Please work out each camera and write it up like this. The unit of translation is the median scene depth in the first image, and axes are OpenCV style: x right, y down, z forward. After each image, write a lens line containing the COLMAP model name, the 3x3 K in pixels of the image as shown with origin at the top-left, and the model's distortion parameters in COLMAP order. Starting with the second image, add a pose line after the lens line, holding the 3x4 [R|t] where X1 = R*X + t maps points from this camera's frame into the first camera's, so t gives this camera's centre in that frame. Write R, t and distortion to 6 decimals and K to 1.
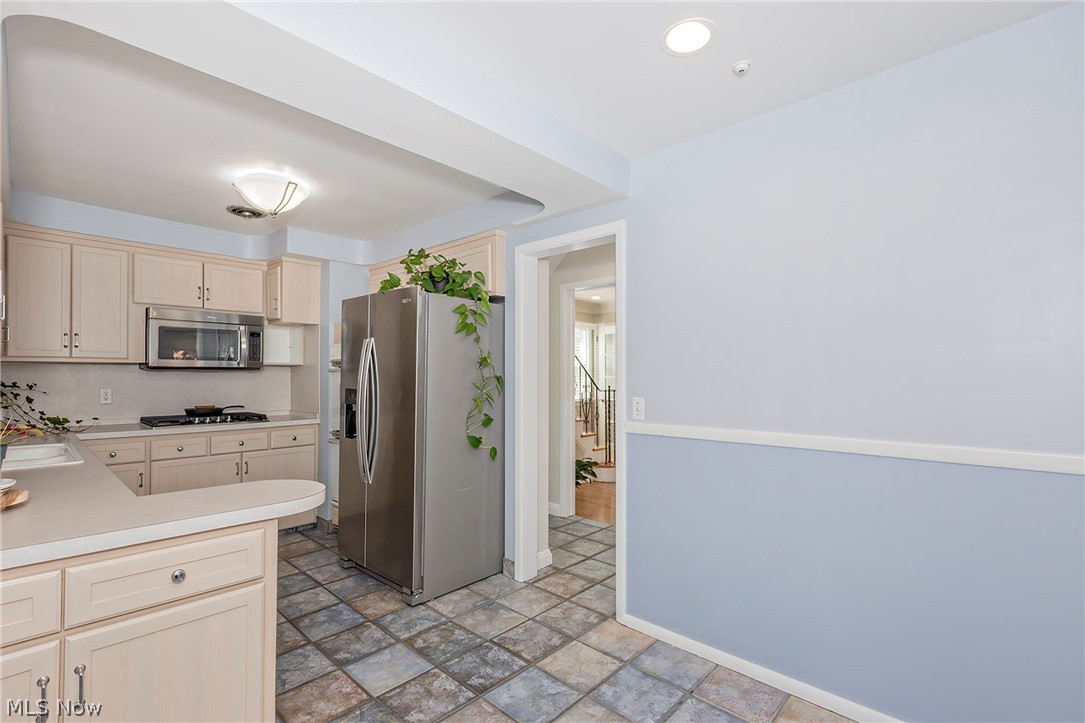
lens RADIAL K [[496.4, 0, 539.2], [0, 496.4, 365.5], [0, 0, 1]] dist [0.005851, -0.000262]
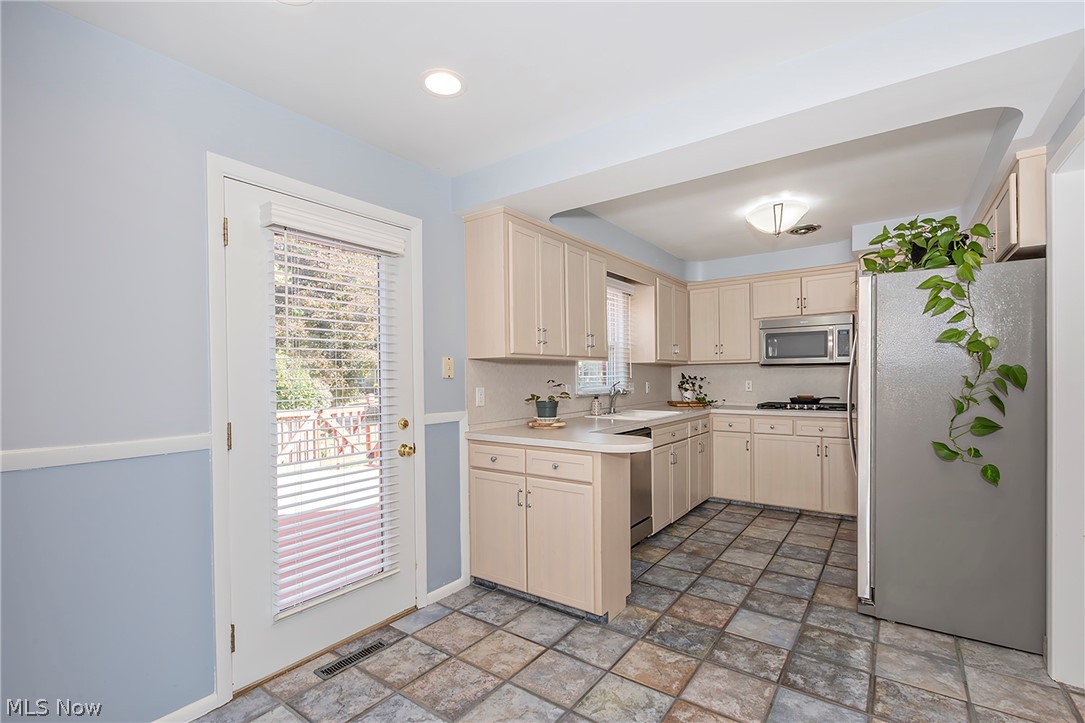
lens RADIAL K [[496.4, 0, 549.4], [0, 496.4, 368.7], [0, 0, 1]] dist [0.005851, -0.000262]
pose [[0.128421, -0.019311, -0.991532, 0.631050], [0.037385, 0.999194, -0.014618, 0.015194], [0.991015, -0.035191, 0.129039, 0.324312]]
